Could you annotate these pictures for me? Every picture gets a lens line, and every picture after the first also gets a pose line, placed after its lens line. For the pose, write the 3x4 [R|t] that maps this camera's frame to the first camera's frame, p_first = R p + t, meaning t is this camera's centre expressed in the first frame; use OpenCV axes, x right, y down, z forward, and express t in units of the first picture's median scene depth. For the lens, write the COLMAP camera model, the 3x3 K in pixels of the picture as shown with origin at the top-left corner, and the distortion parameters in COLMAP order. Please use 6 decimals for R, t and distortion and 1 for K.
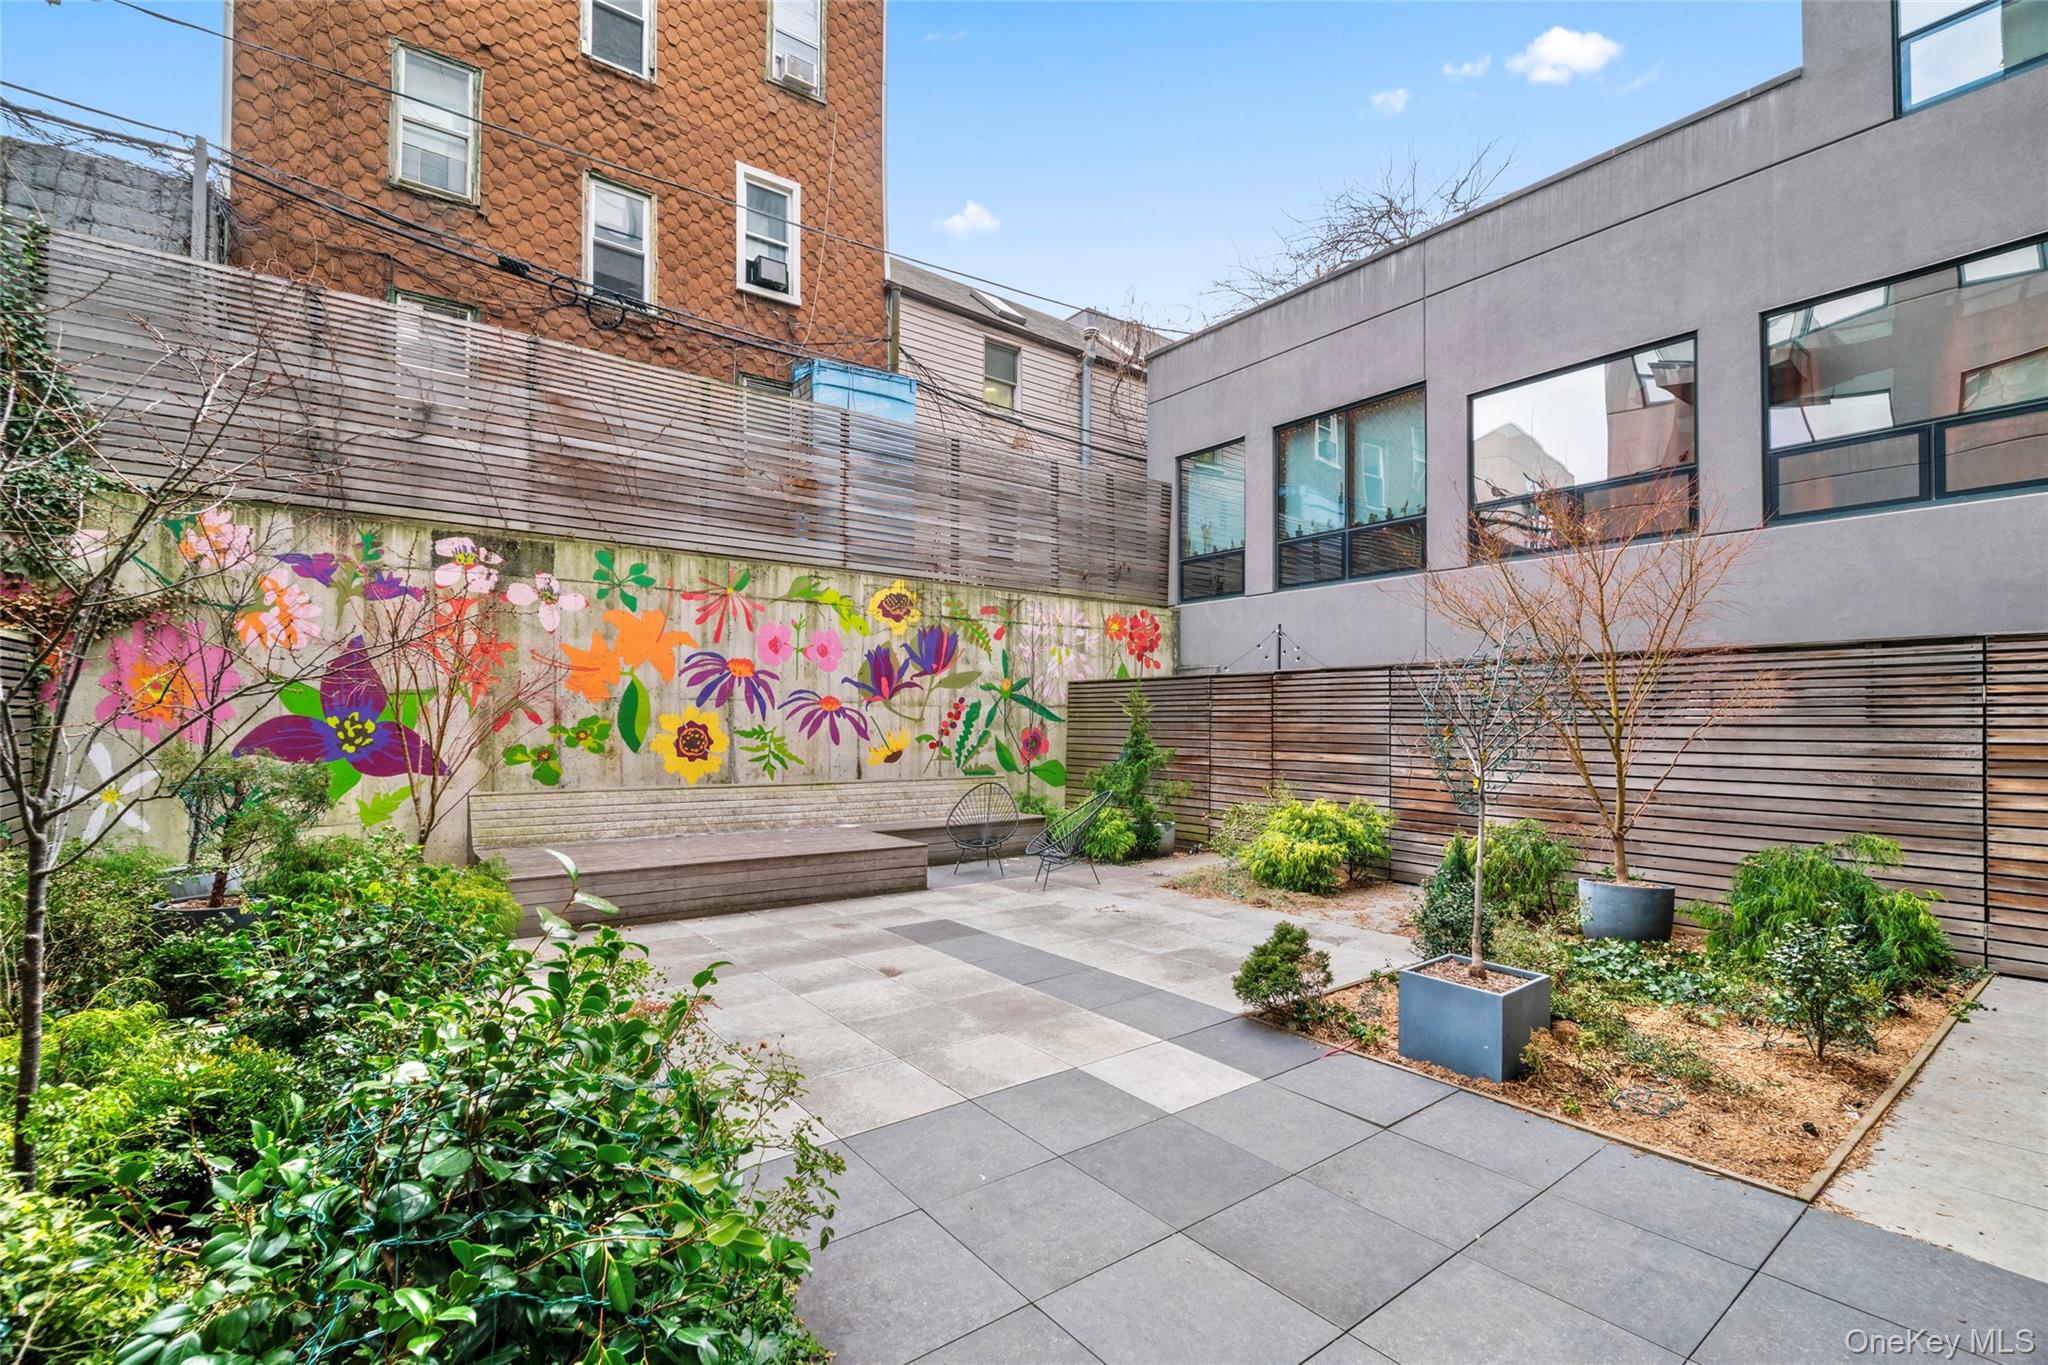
lens RADIAL K [[919.9, 0, 1023.8], [0, 919.9, 692.0], [0, 0, 1]] dist [0.002399, 0.000124]
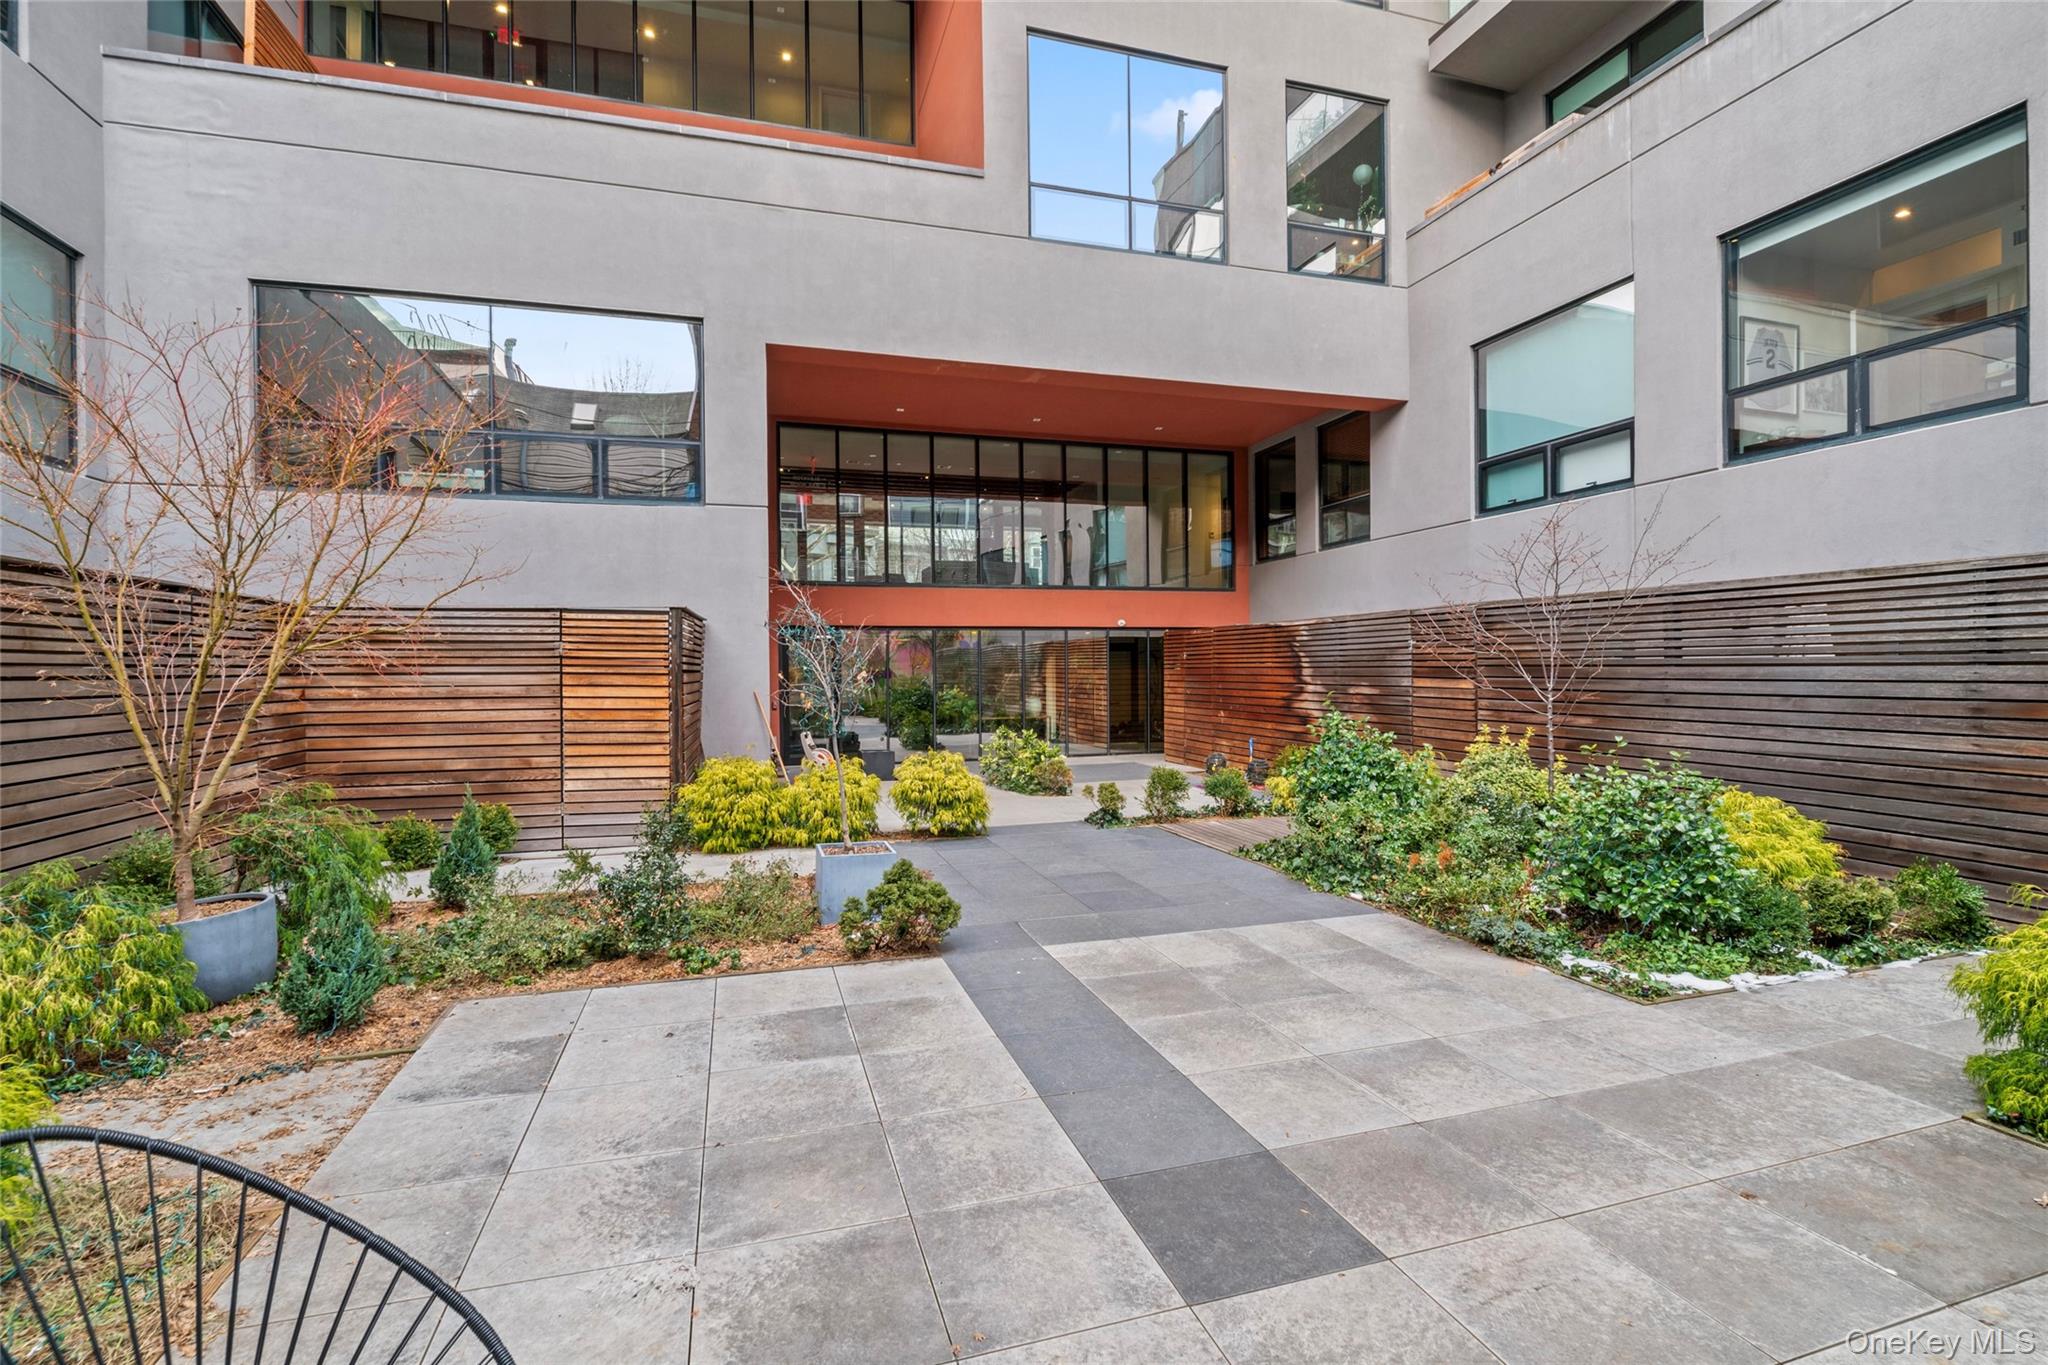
lens RADIAL K [[919.9, 0, 1020.0], [0, 919.9, 670.5], [0, 0, 1]] dist [0.002399, 0.000124]
pose [[-0.936979, 0.000344, 0.349386, -0.166851], [-0.008571, 0.999676, -0.023971, 0.048335], [-0.349281, -0.025455, -0.936672, 1.579714]]
